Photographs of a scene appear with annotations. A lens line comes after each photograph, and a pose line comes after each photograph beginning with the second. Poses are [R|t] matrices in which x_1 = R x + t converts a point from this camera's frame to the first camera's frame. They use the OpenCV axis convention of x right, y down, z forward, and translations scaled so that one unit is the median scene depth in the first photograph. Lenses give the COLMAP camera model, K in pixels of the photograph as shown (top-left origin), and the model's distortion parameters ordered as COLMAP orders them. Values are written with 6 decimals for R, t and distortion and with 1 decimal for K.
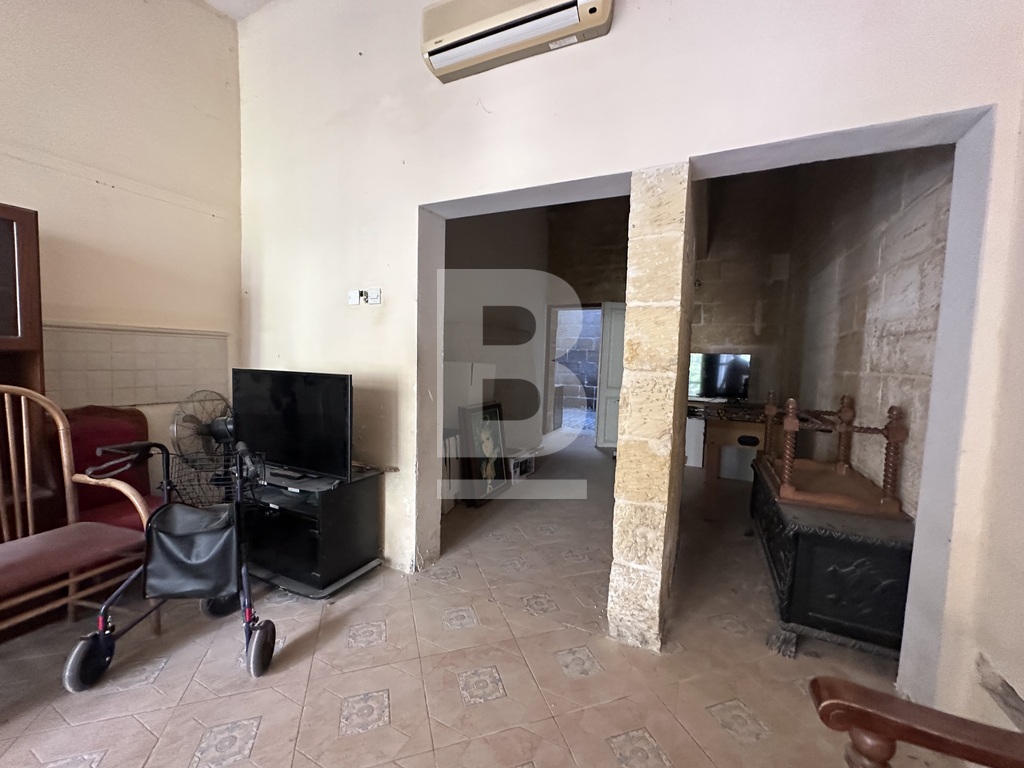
lens RADIAL K [[410.0, 0, 512.0], [0, 410.0, 384.0], [0, 0, 1]] dist [-0.000953, -0.000073]
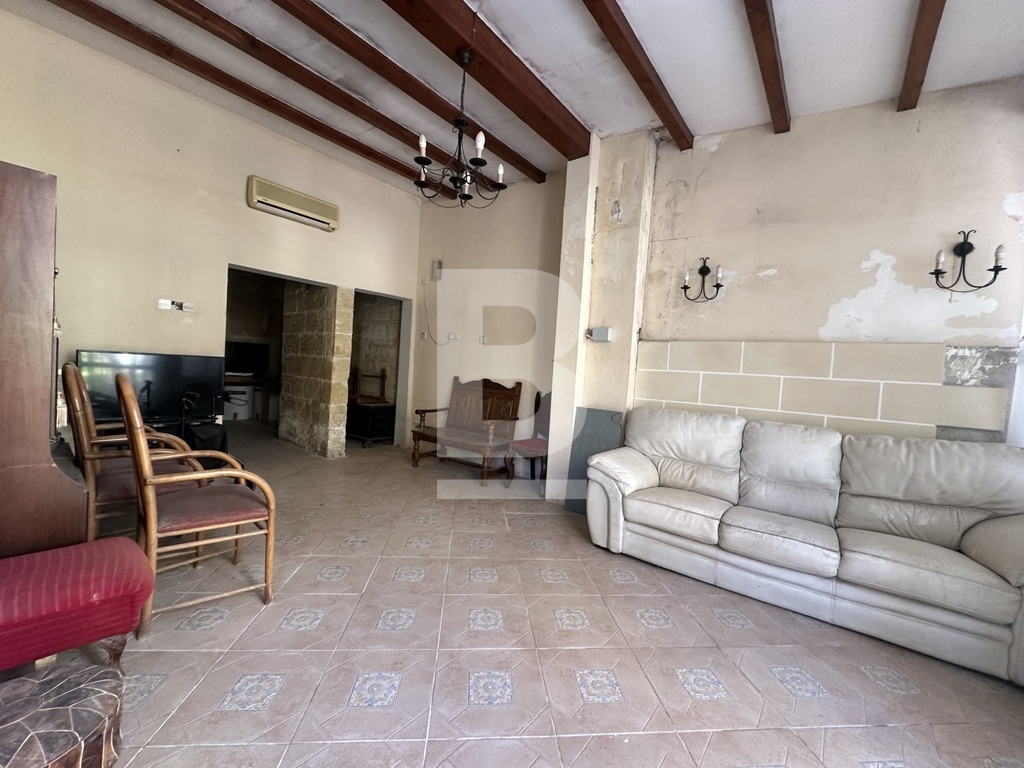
lens RADIAL K [[410.0, 0, 512.0], [0, 410.0, 384.0], [0, 0, 1]] dist [-0.000953, -0.000073]
pose [[0.230339, -0.051535, 0.971745, -1.985968], [0.008461, 0.998665, 0.050958, 0.018441], [-0.973074, -0.003516, 0.230468, -0.732270]]
